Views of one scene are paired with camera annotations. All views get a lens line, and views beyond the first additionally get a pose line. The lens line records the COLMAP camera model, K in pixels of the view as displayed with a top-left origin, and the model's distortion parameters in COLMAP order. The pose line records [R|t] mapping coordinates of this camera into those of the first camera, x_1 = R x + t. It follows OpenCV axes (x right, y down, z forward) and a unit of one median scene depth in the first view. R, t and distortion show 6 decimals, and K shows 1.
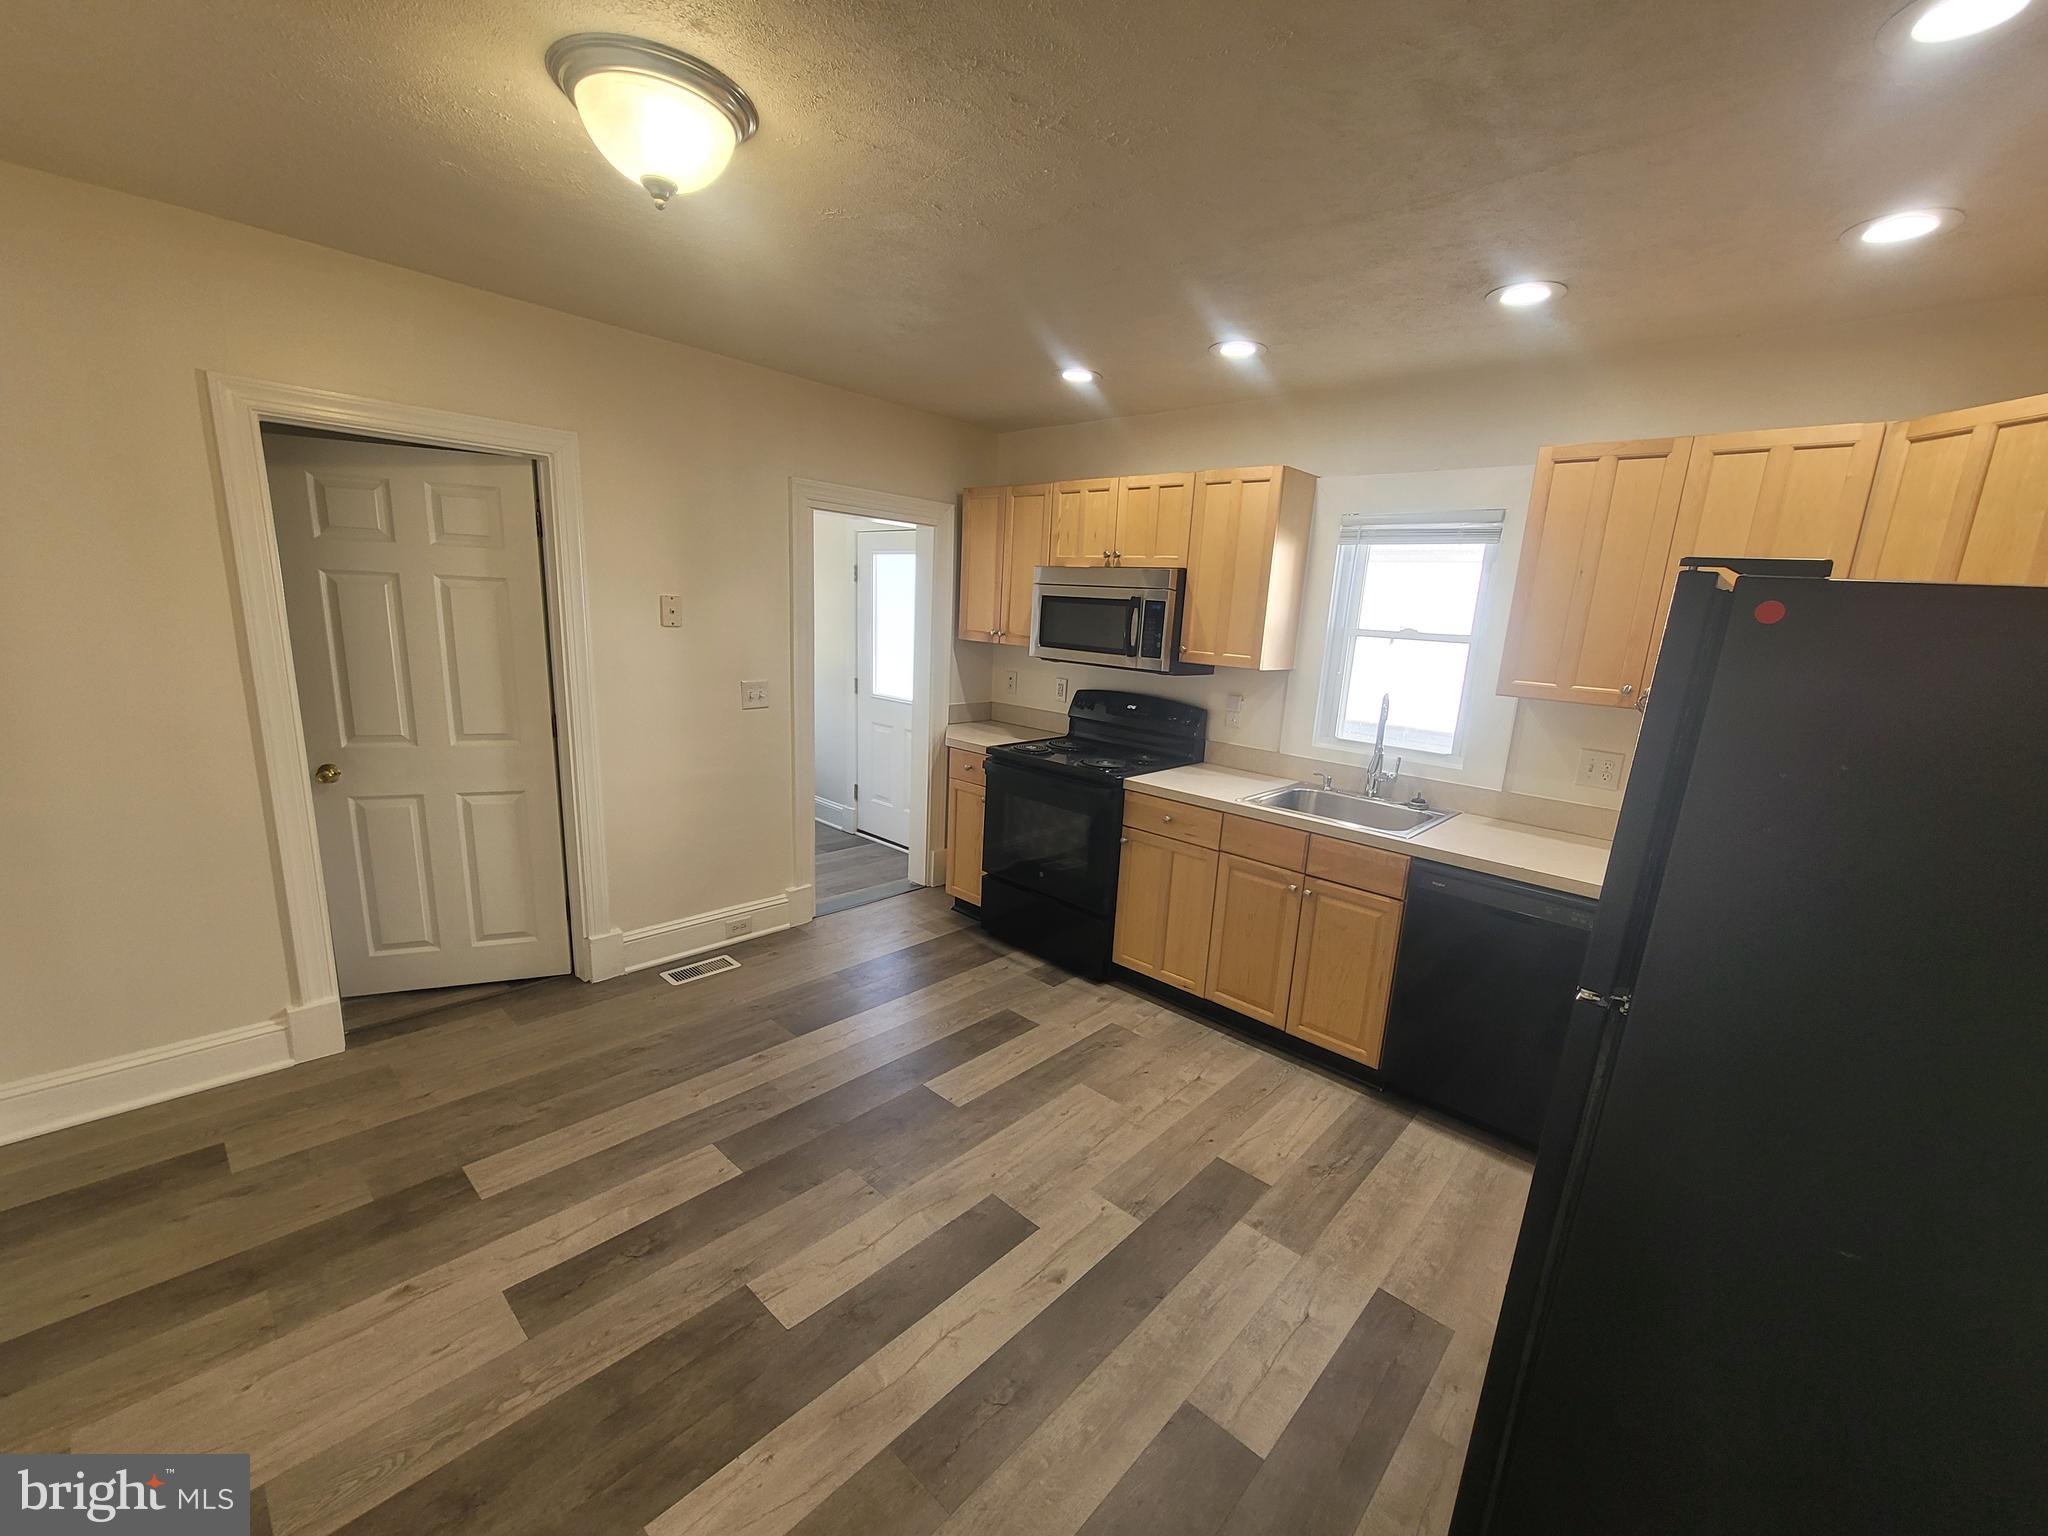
lens RADIAL K [[834.5, 0, 1042.8], [0, 834.5, 793.2], [0, 0, 1]] dist [-0.000842, -0.002053]
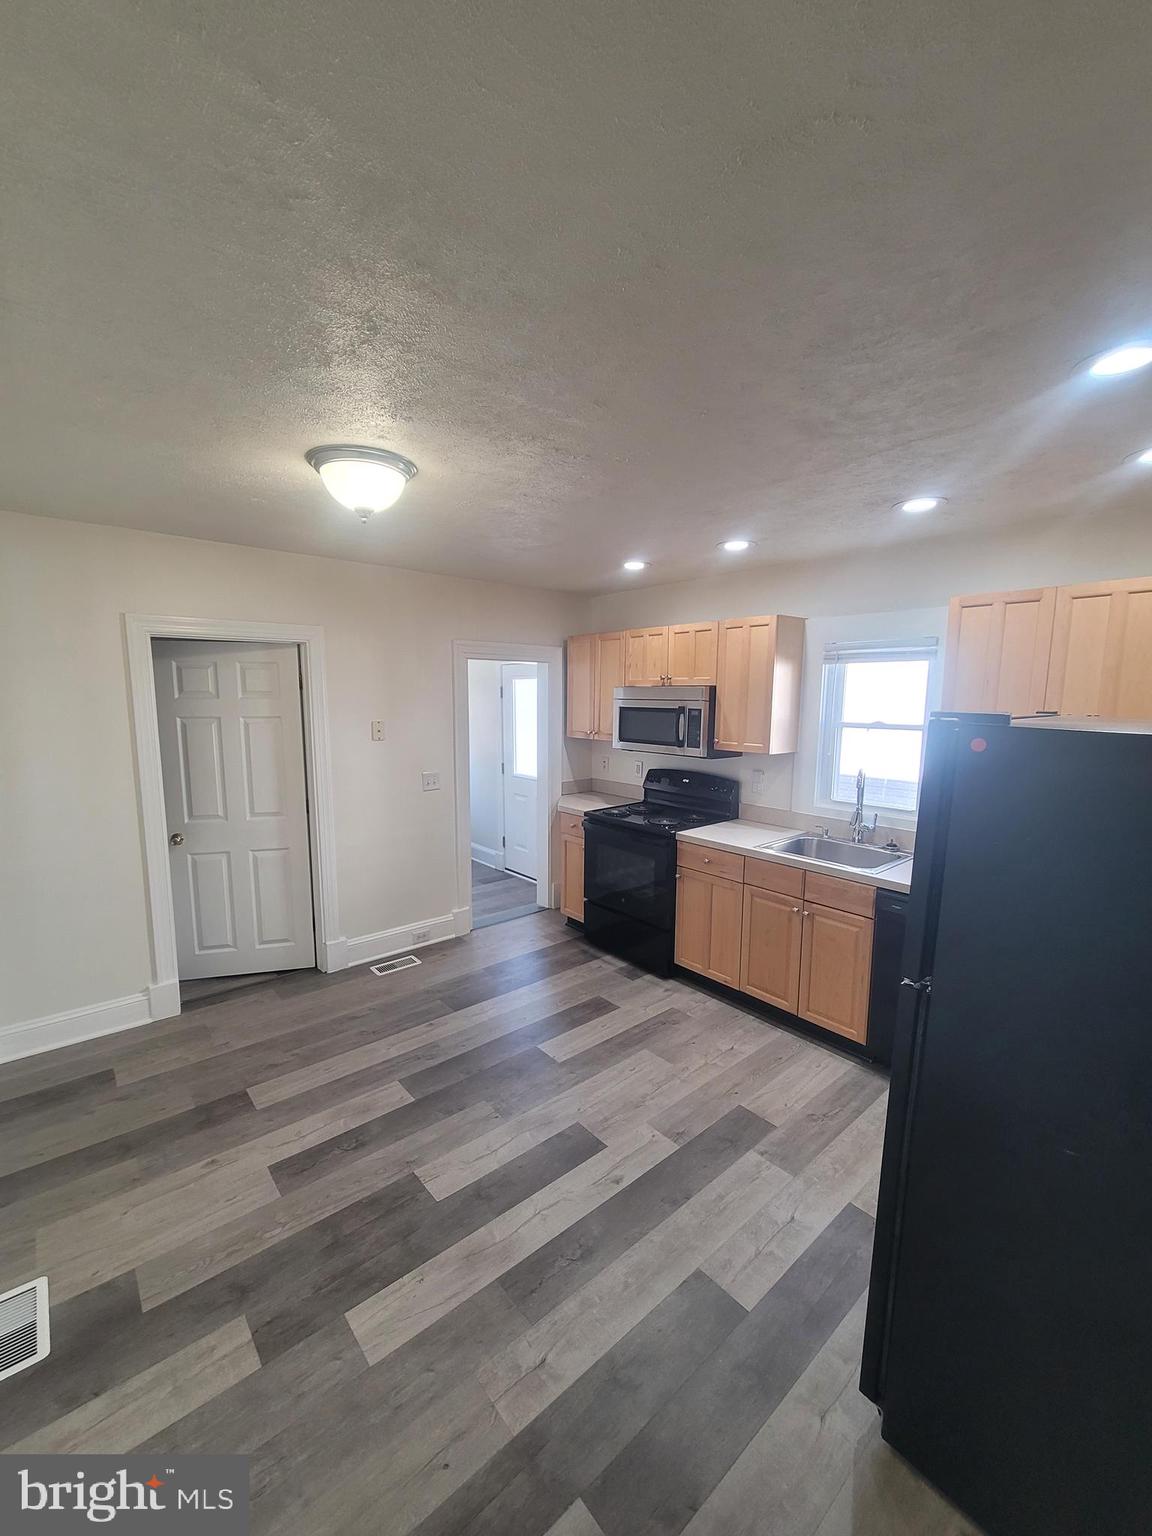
lens RADIAL K [[625.9, 0, 564.8], [0, 625.9, 779.0], [0, 0, 1]] dist [-0.000842, -0.002053]
pose [[0.989333, -0.031209, -0.142288, 0.076404], [0.018198, 0.995607, -0.091844, -0.016451], [0.144529, 0.088275, 0.985555, -0.115405]]
